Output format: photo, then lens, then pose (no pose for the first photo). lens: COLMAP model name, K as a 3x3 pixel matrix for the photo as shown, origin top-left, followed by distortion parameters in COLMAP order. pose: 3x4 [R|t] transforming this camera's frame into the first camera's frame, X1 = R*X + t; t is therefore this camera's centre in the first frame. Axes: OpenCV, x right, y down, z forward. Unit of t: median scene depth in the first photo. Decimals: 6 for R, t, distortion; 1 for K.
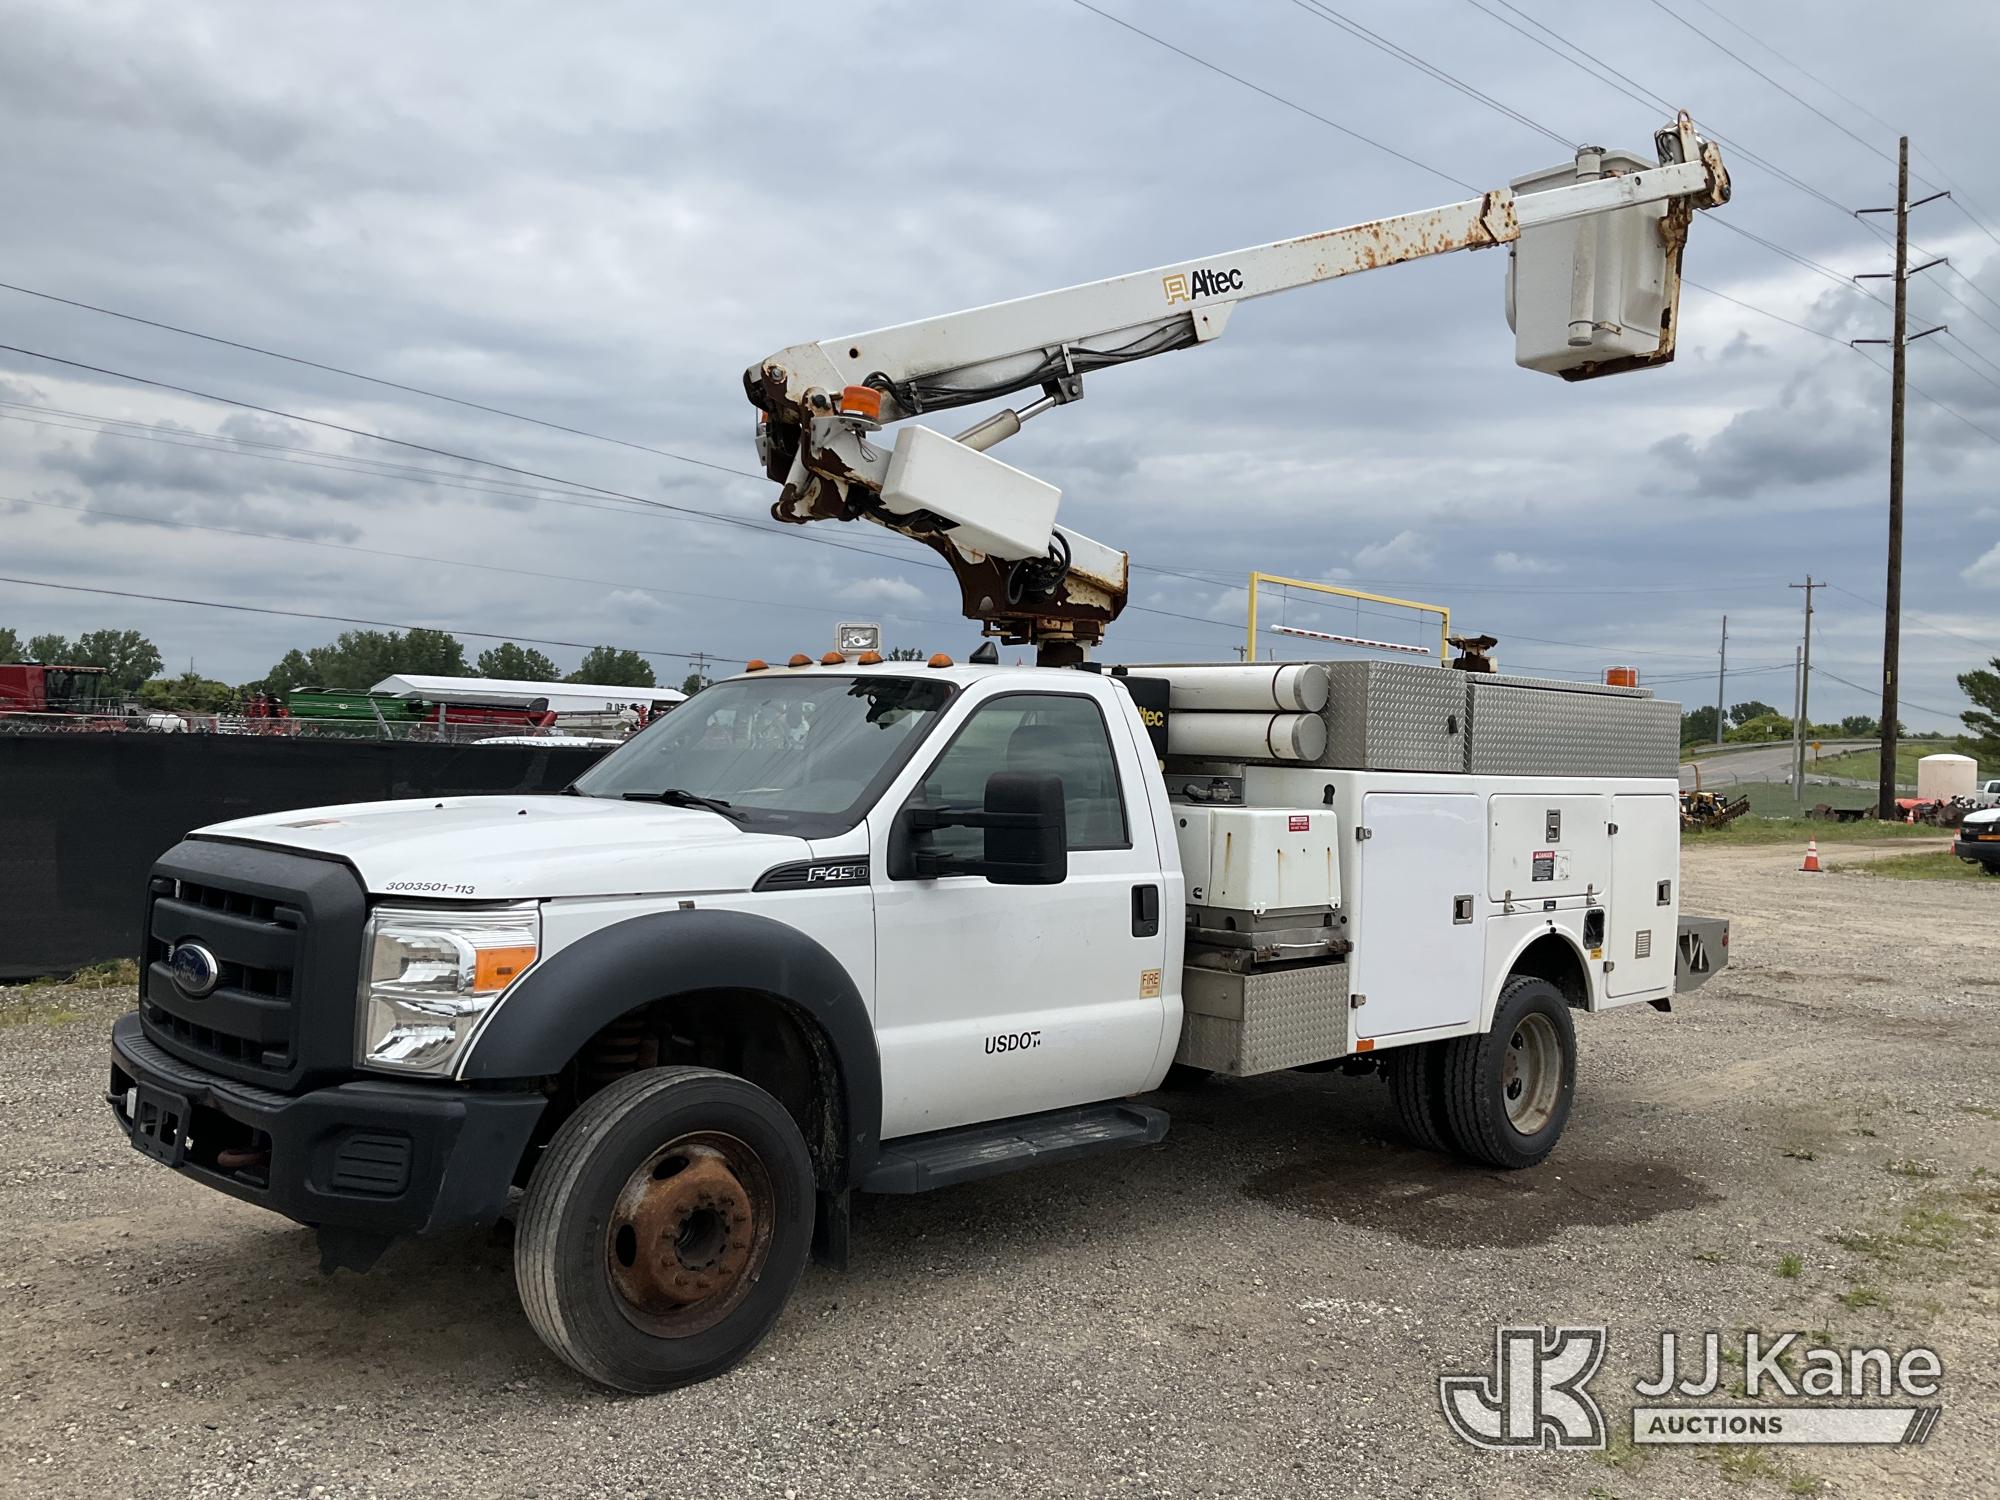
lens RADIAL K [[1733.0, 0, 1021.3], [0, 1733.0, 748.3], [0, 0, 1]] dist [0.038086, -0.054809]
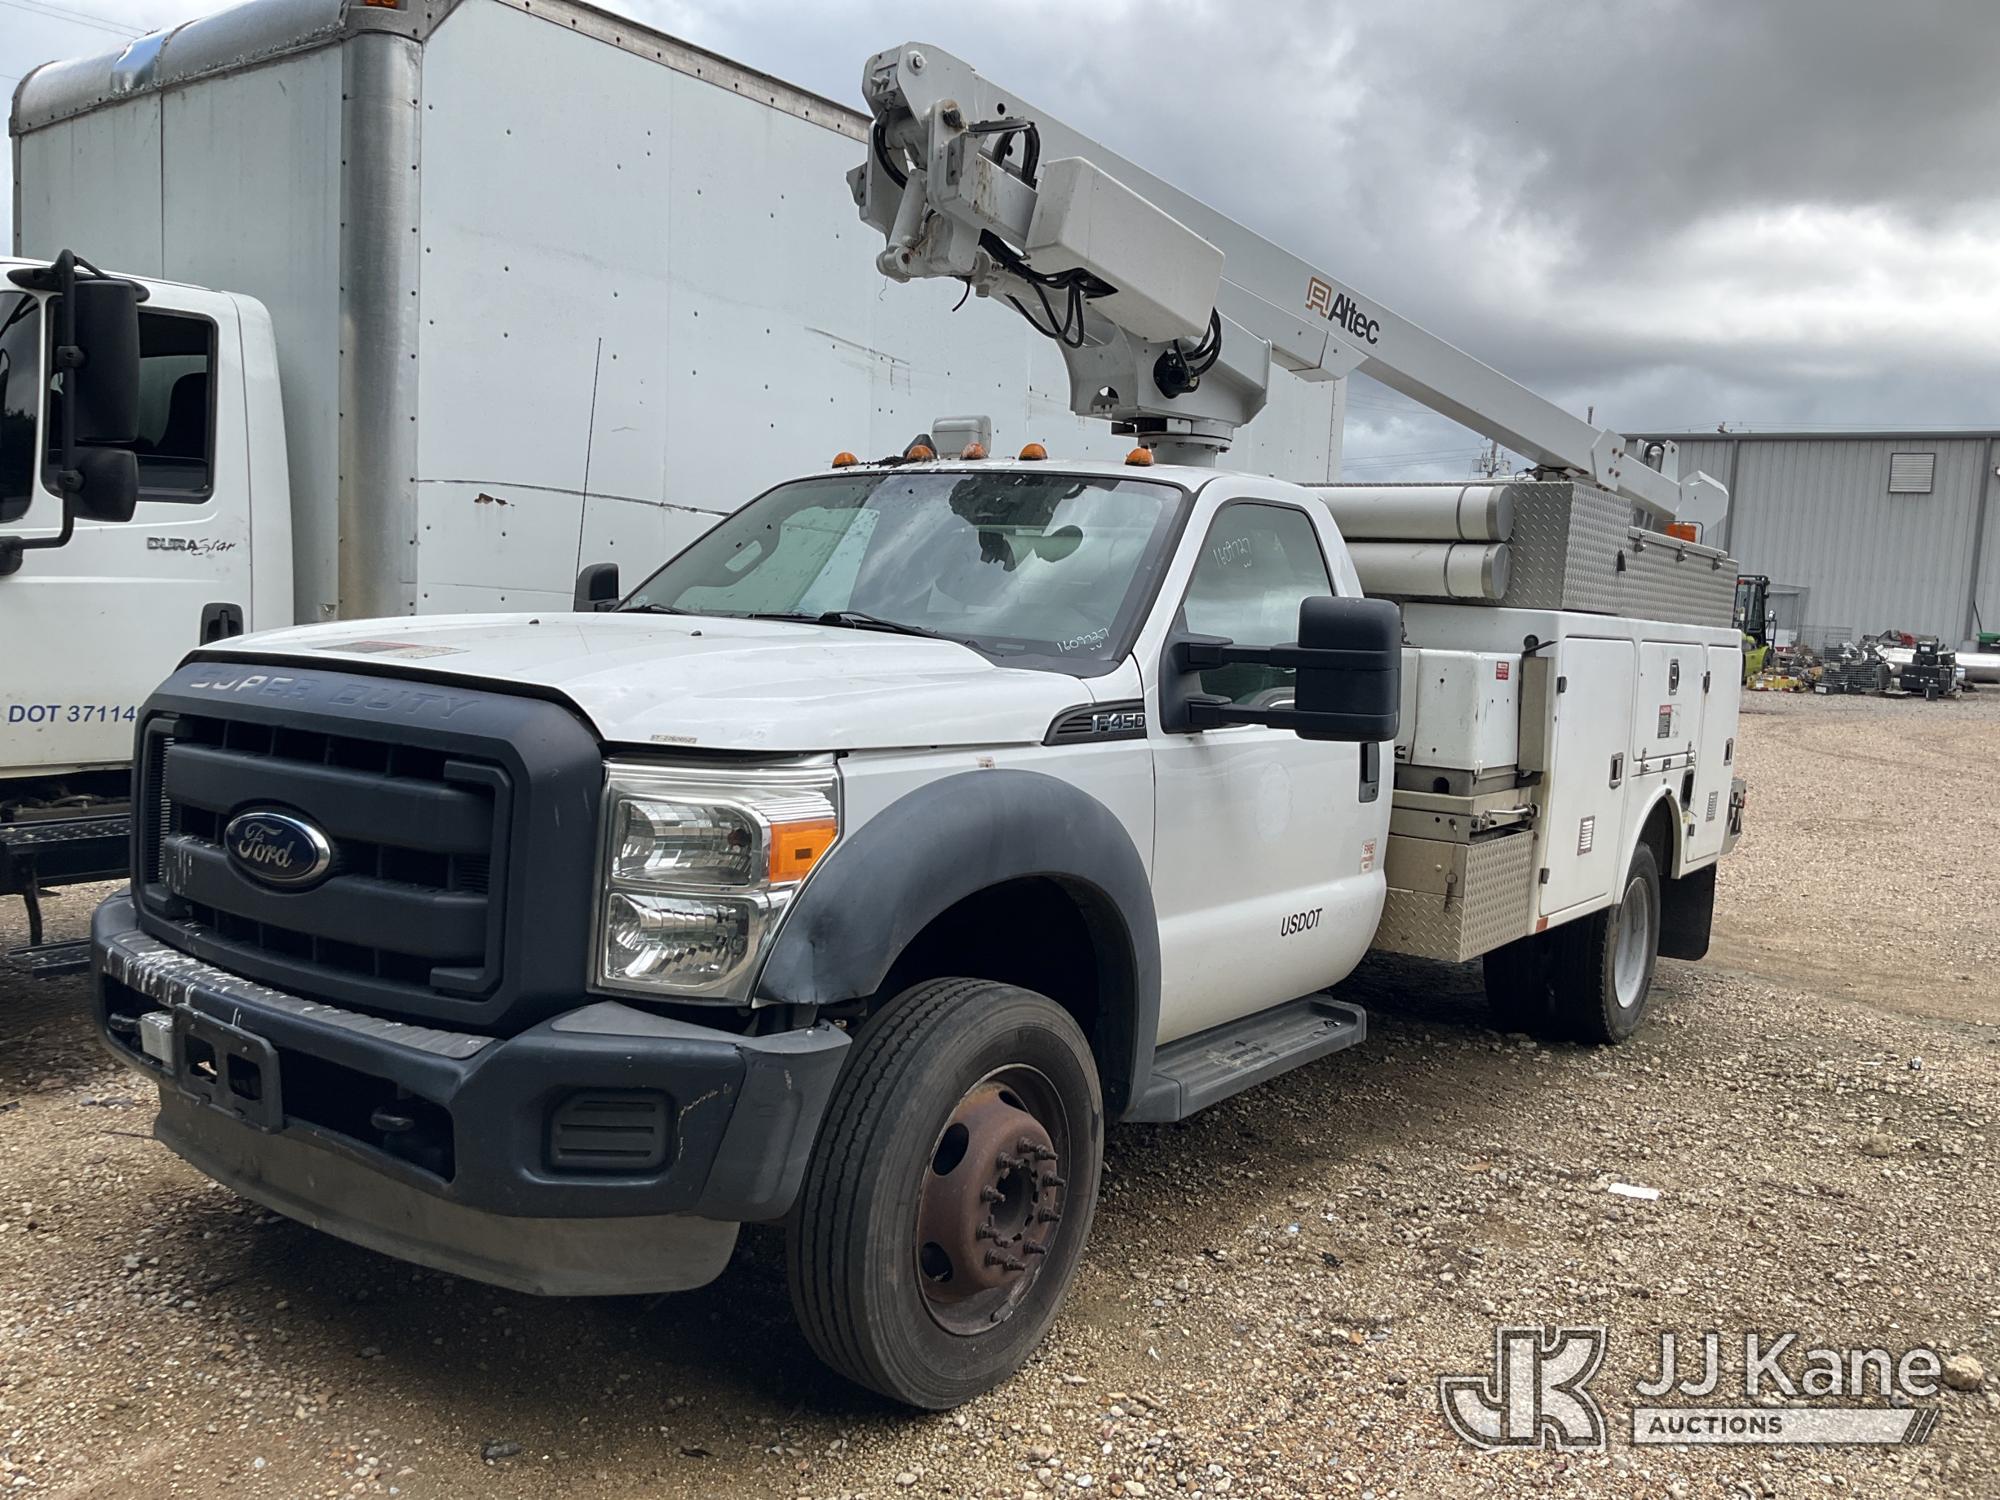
lens RADIAL K [[1733.0, 0, 994.7], [0, 1733.0, 759.2], [0, 0, 1]] dist [0.038086, -0.054809]
pose [[0.986180, 0.006401, 0.165554, -0.255018], [-0.021487, 0.995755, 0.089497, 0.018067], [-0.164278, -0.091817, 0.982132, 0.218827]]
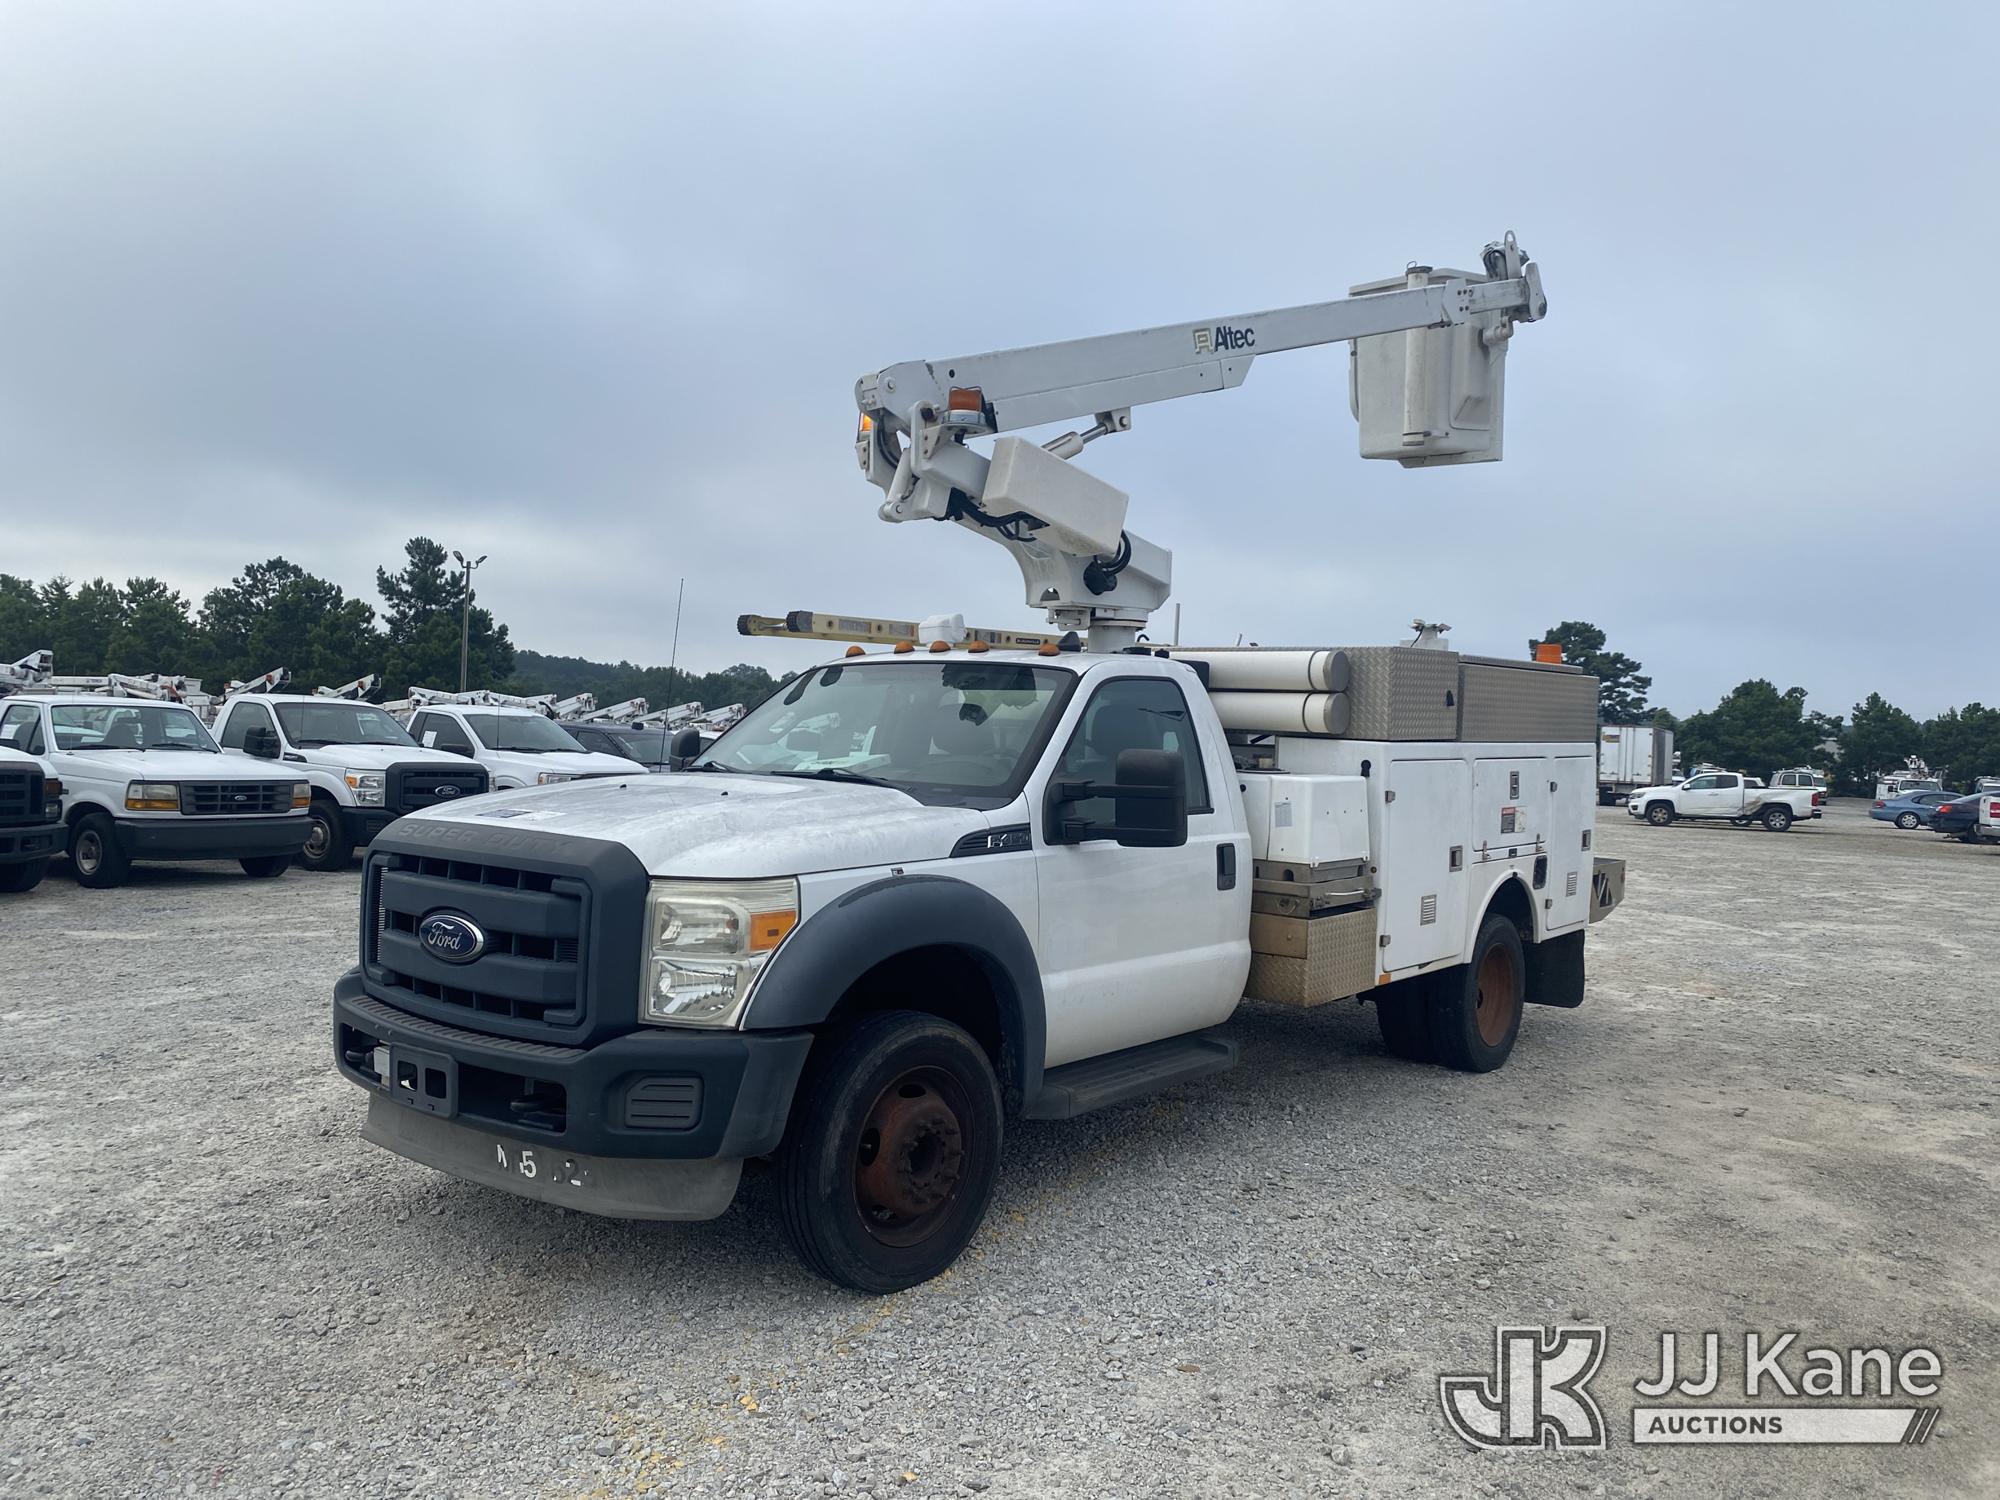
lens RADIAL K [[1600.3, 0, 1028.2], [0, 1600.3, 745.5], [0, 0, 1]] dist [-0.000756, 0.005152]
pose [[0.993529, -0.011441, 0.113003, -0.187229], [0.008873, 0.999691, 0.023206, -0.013248], [-0.113233, -0.022053, 0.993324, -0.043859]]
